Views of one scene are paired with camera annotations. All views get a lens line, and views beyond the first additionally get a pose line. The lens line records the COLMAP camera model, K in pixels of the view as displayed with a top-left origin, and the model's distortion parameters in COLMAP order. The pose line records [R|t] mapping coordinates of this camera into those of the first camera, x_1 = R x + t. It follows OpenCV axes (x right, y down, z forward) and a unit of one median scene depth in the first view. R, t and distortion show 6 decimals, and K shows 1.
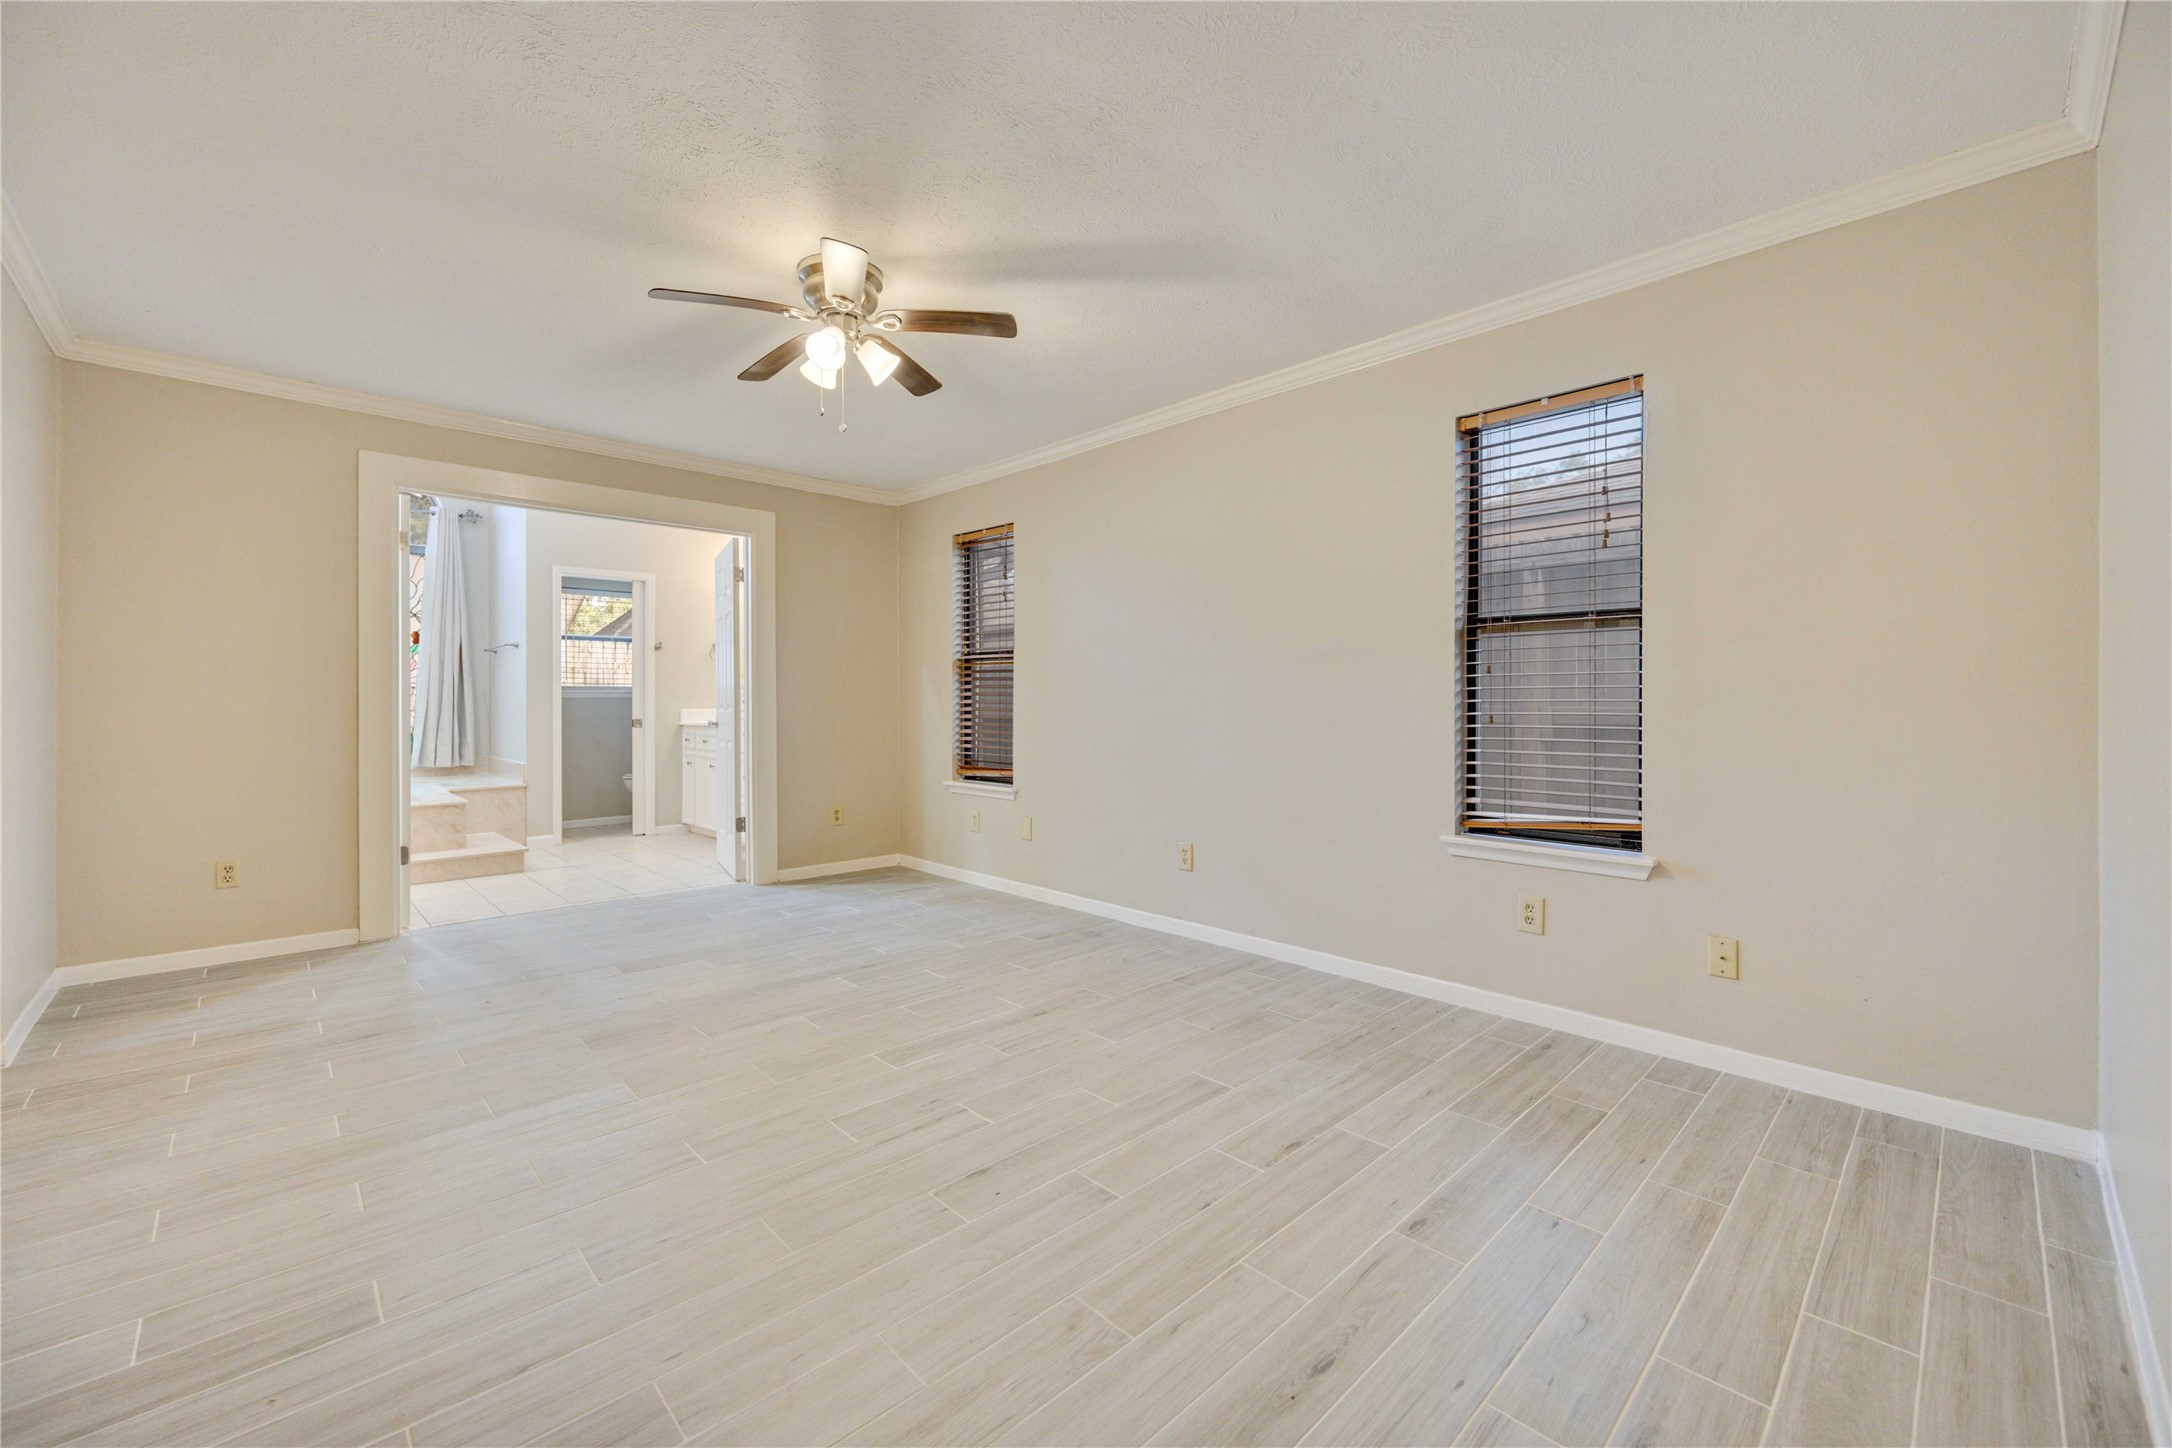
lens RADIAL K [[875.5, 0, 1089.3], [0, 875.5, 704.3], [0, 0, 1]] dist [-0.007650, -0.000531]
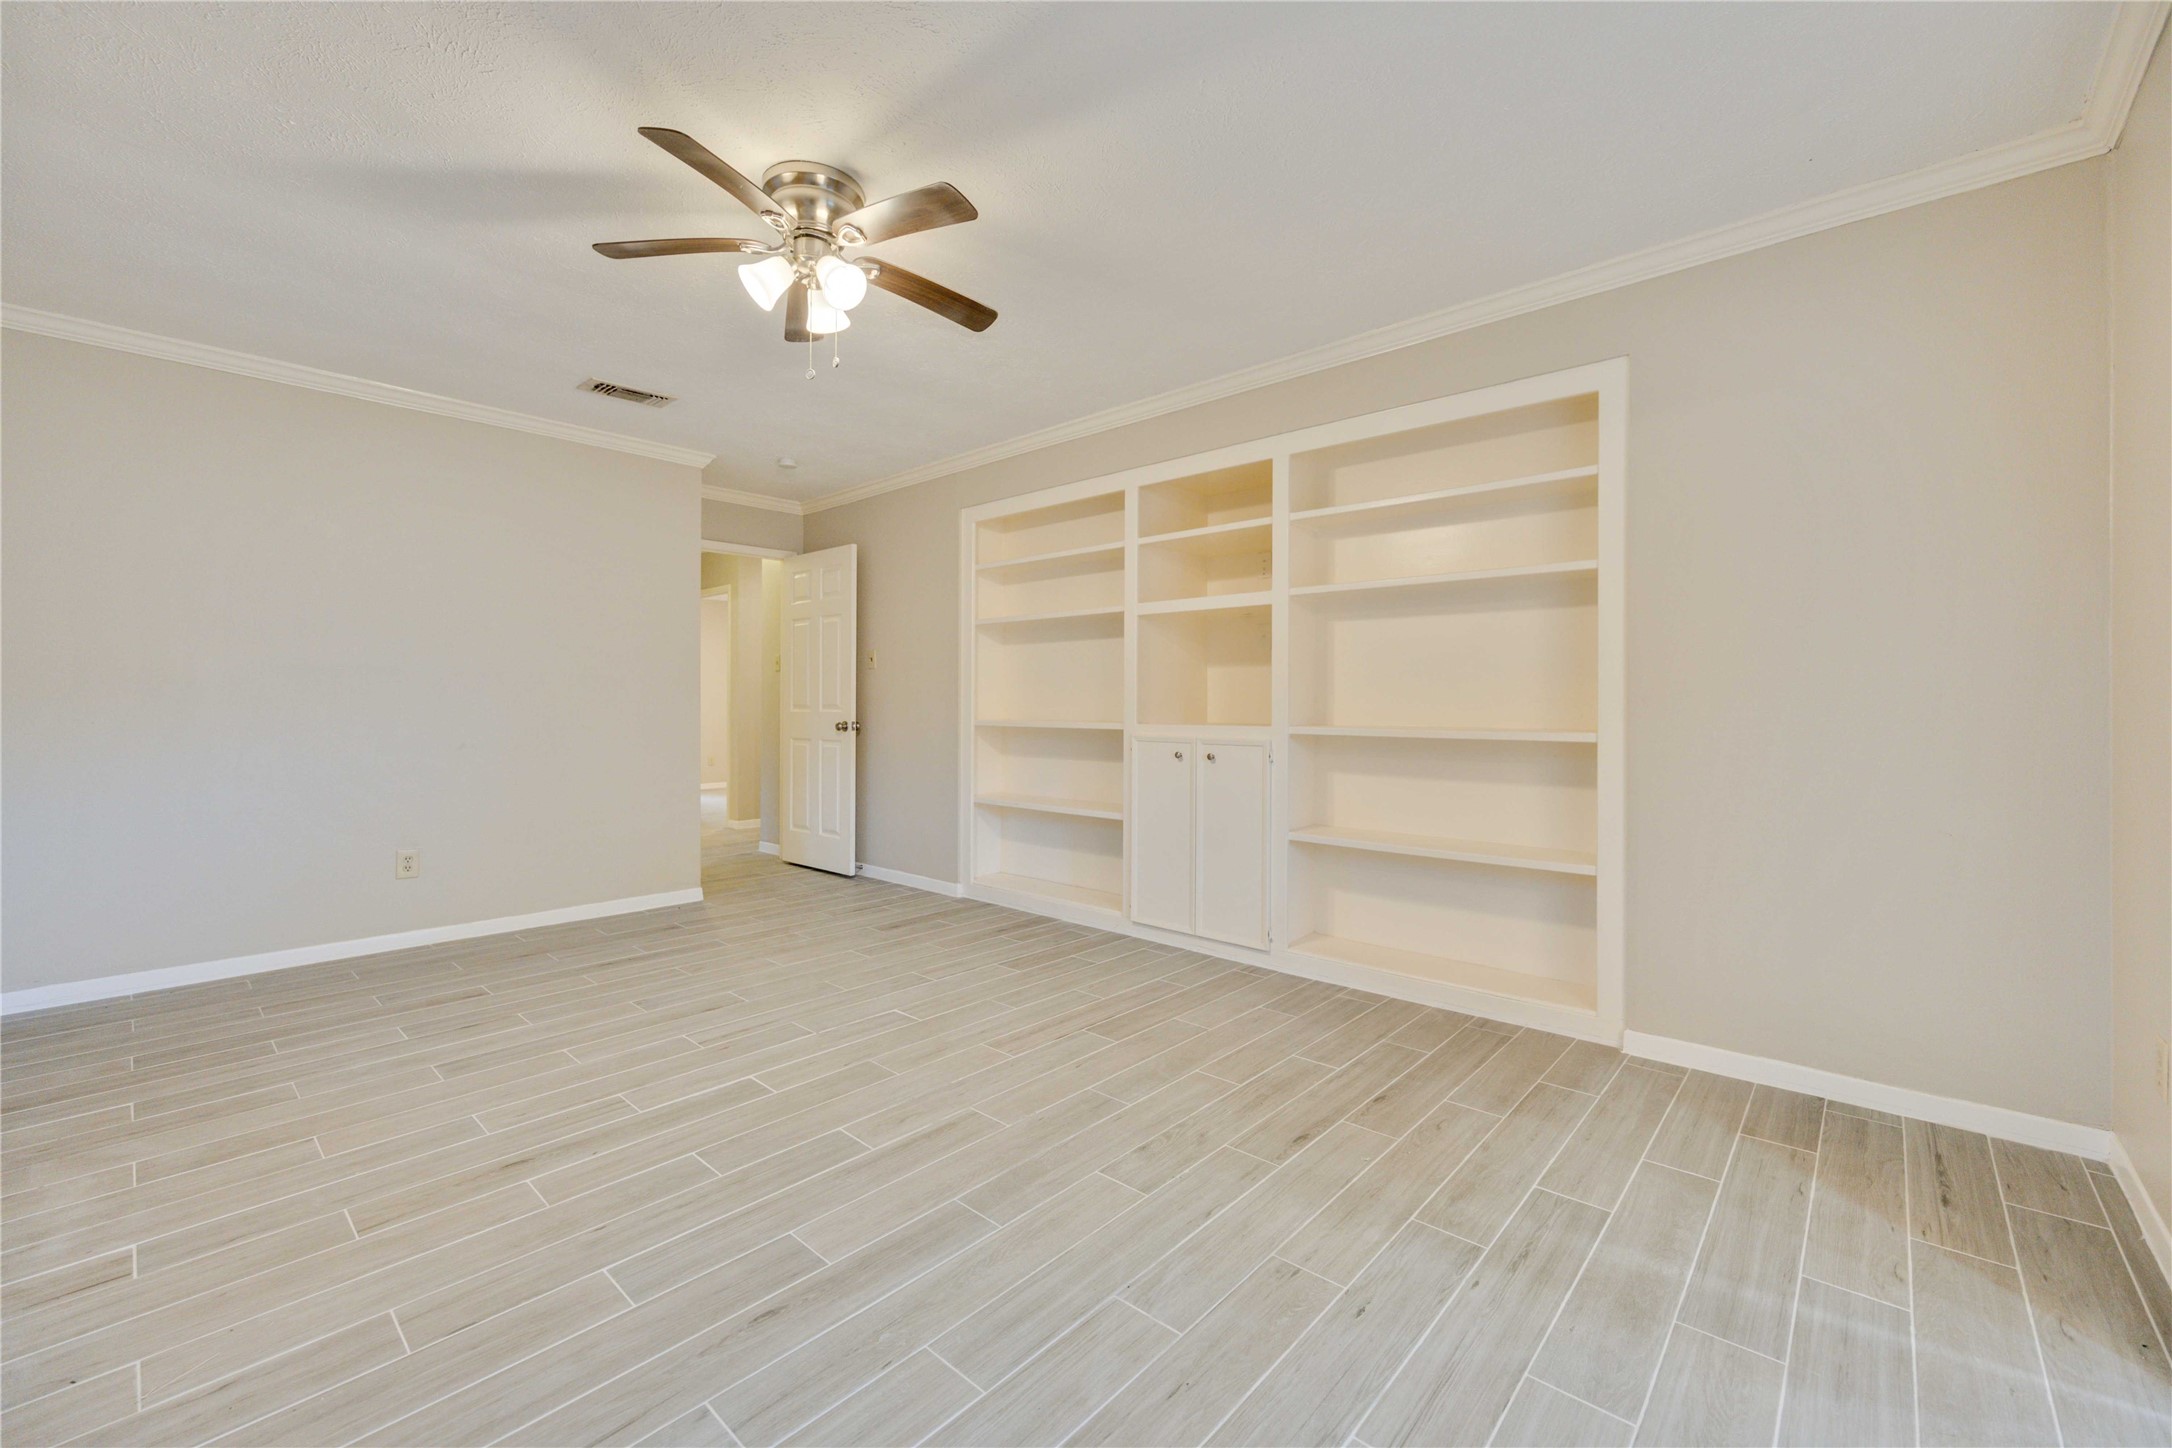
lens RADIAL K [[867.1, 0, 1084.2], [0, 867.1, 721.7], [0, 0, 1]] dist [-0.003198, 0.000062]
pose [[-0.998050, 0.002892, -0.062347, -0.525720], [0.001436, 0.999725, 0.023390, -0.003474], [0.062398, 0.023255, -0.997780, 1.952101]]
